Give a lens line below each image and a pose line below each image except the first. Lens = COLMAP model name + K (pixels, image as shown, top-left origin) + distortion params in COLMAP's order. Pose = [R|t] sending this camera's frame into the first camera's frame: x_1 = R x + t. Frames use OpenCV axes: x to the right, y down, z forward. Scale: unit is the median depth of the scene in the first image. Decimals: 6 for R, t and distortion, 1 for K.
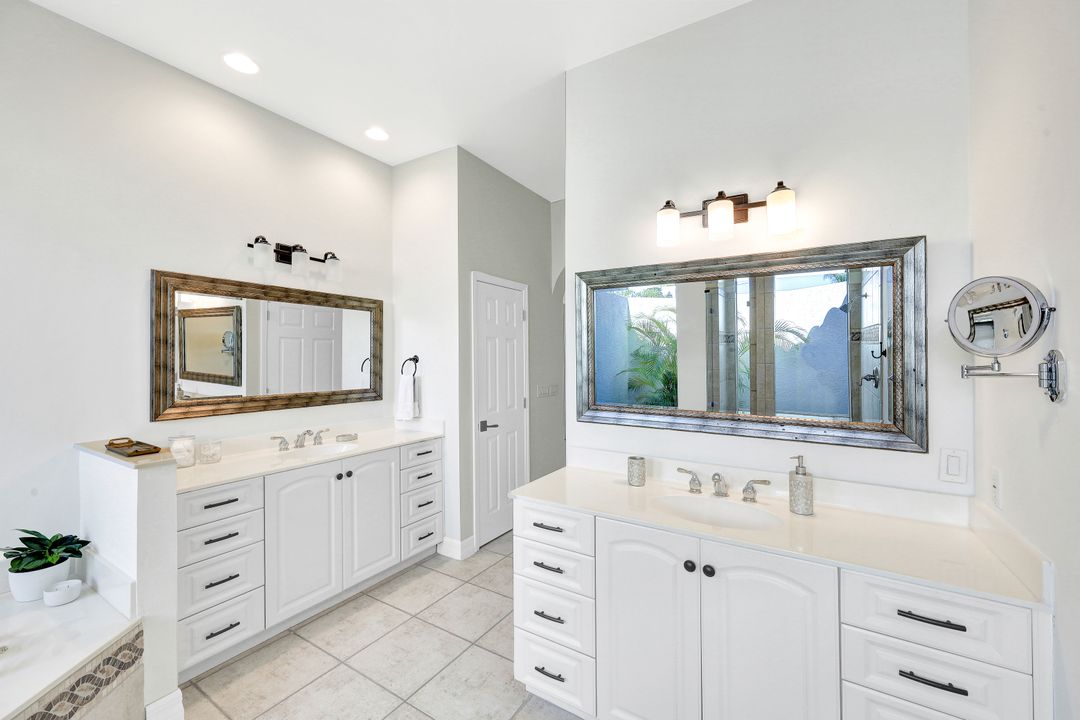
lens RADIAL K [[443.7, 0, 542.2], [0, 443.7, 347.8], [0, 0, 1]] dist [0.004489, 0.000216]
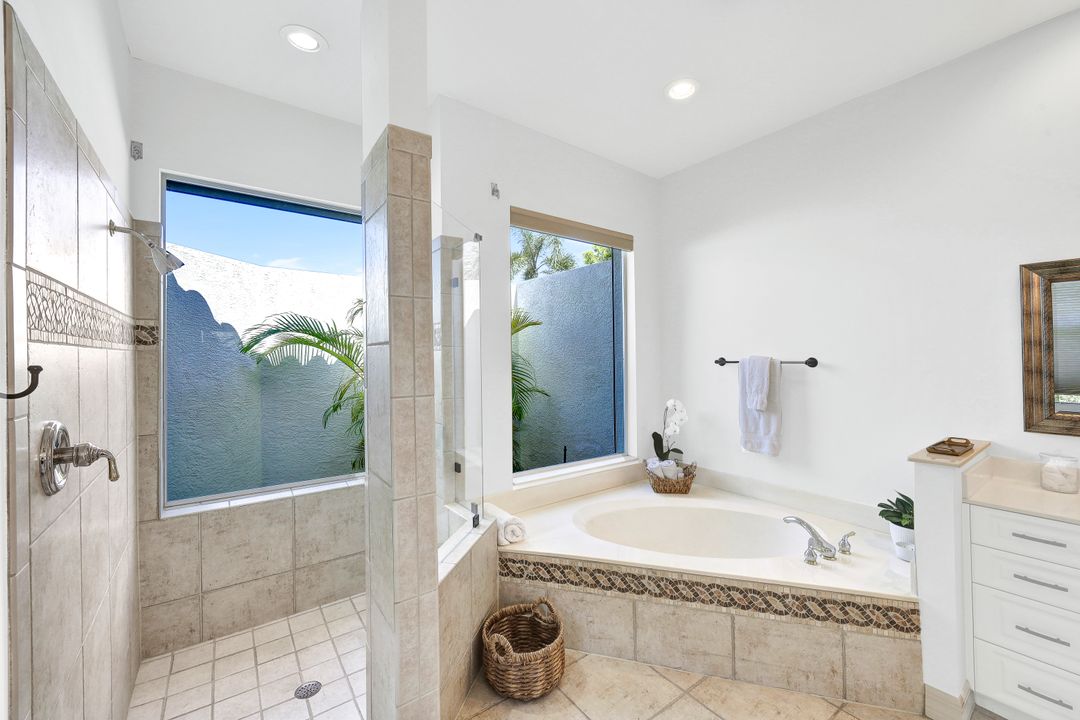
lens RADIAL K [[435.7, 0, 540.7], [0, 435.7, 358.2], [0, 0, 1]] dist [0.000568, -0.000204]
pose [[-0.367810, -0.002164, -0.929899, 0.355818], [0.014925, 0.999855, -0.008230, 0.009154], [0.929781, -0.016906, -0.367724, 0.439979]]
